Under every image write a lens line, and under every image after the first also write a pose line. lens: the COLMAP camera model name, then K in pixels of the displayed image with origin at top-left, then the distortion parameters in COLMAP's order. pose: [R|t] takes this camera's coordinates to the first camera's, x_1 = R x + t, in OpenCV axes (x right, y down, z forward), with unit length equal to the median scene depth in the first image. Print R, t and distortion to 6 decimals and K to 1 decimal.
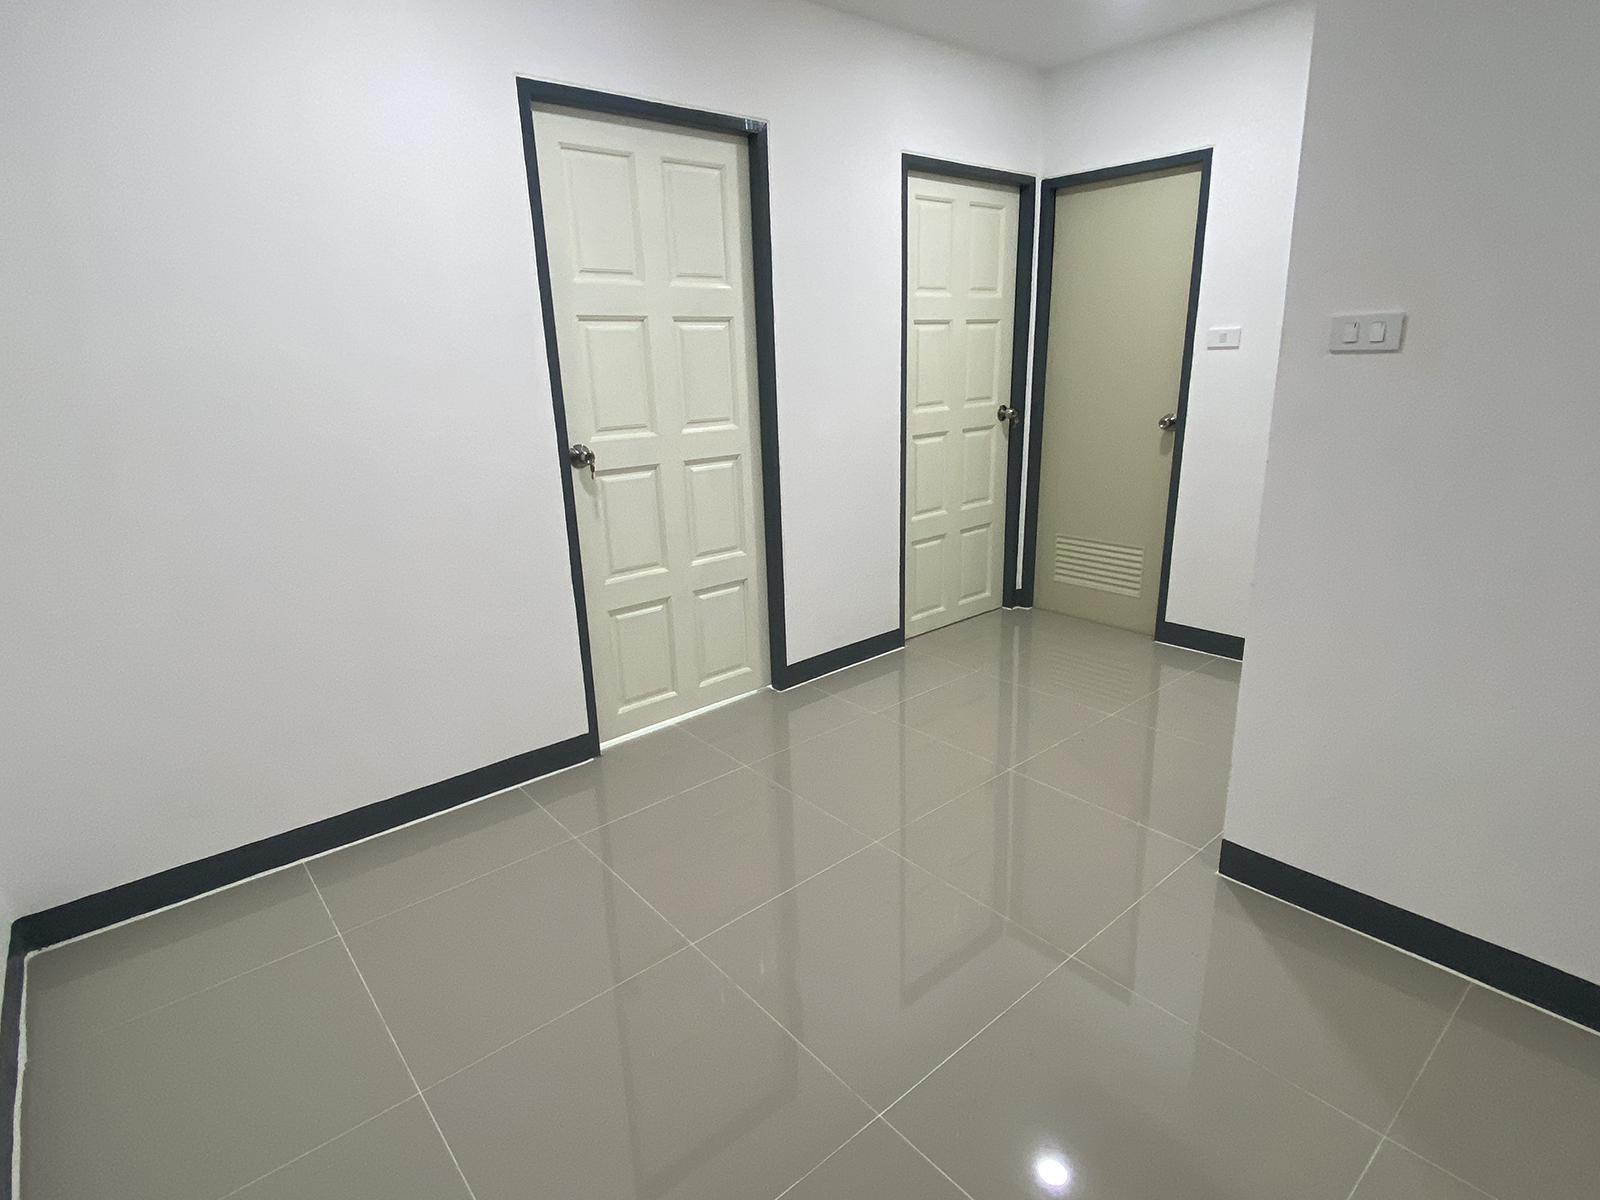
lens RADIAL K [[844.6, 0, 800.0], [0, 844.6, 600.0], [0, 0, 1]] dist [-0.019692, -0.000116]
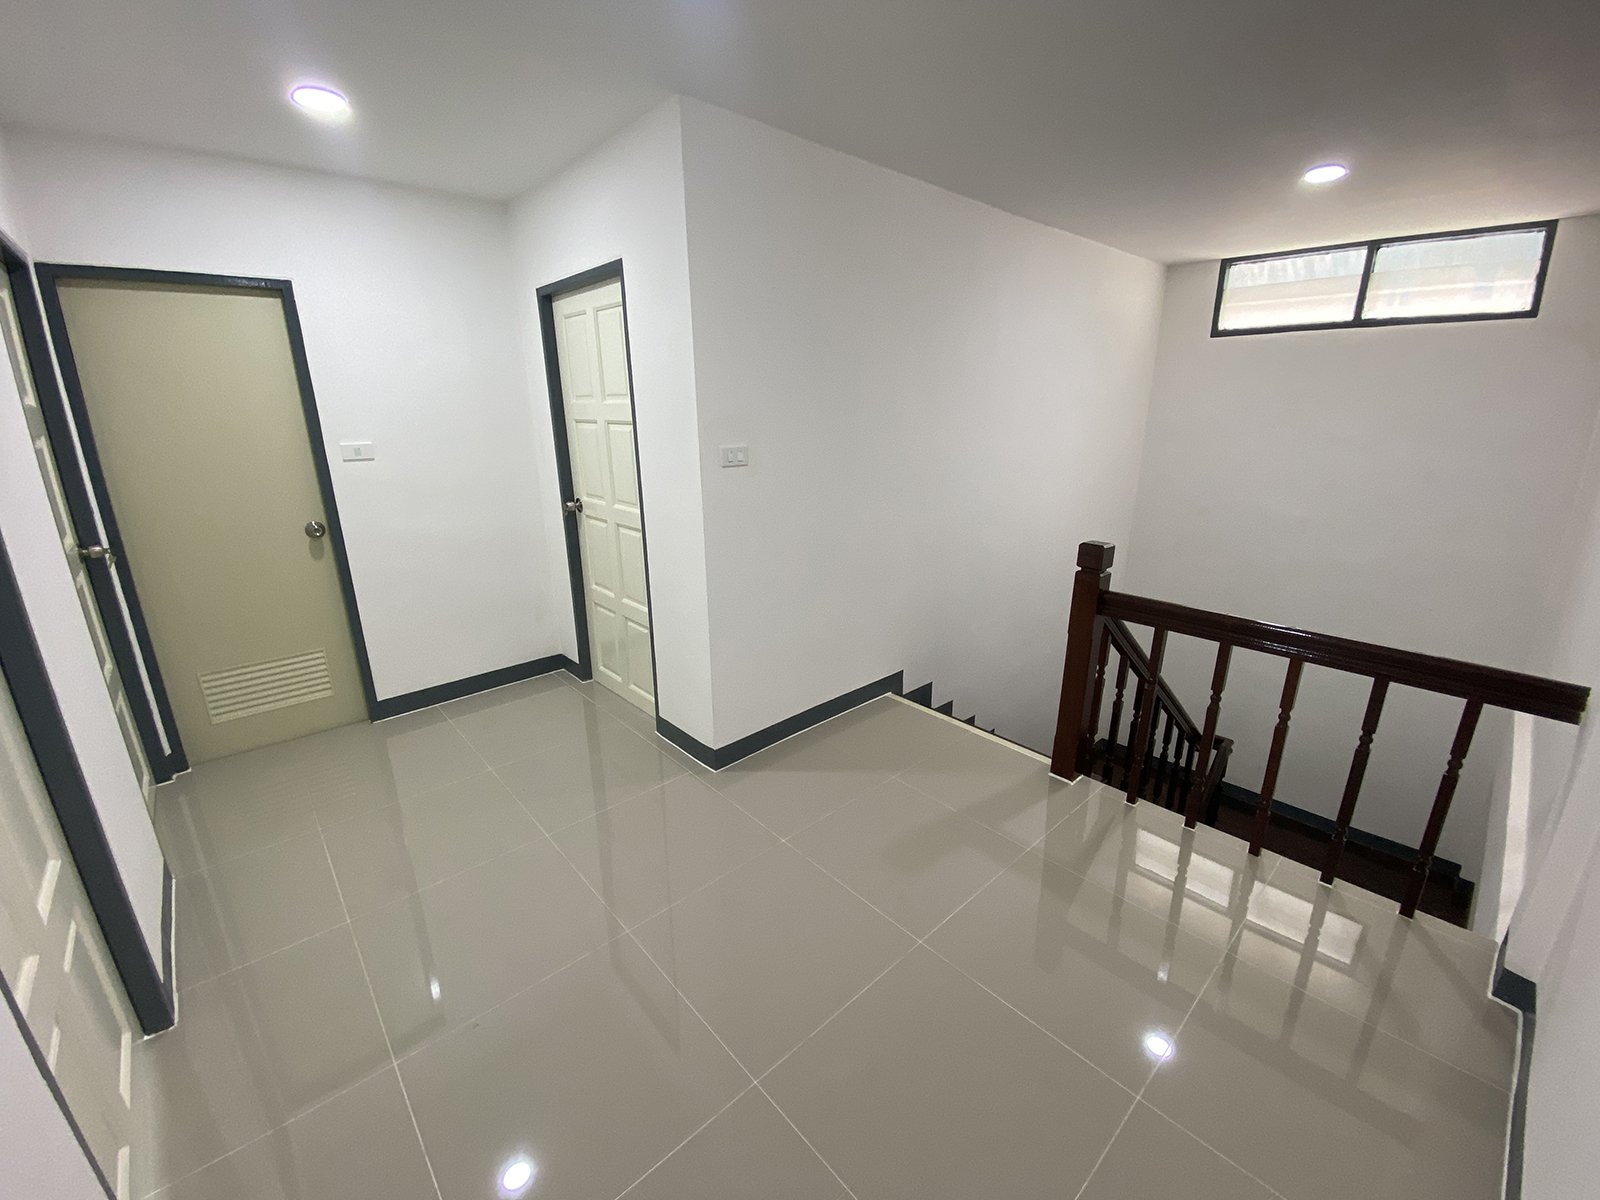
lens RADIAL K [[651.4, 0, 800.0], [0, 651.4, 600.0], [0, 0, 1]] dist [0.024007, -0.020623]
pose [[-0.027864, -0.248456, 0.968242, -0.385389], [0.291949, 0.924363, 0.245598, -0.146878], [-0.956028, 0.289521, 0.046780, 0.380381]]
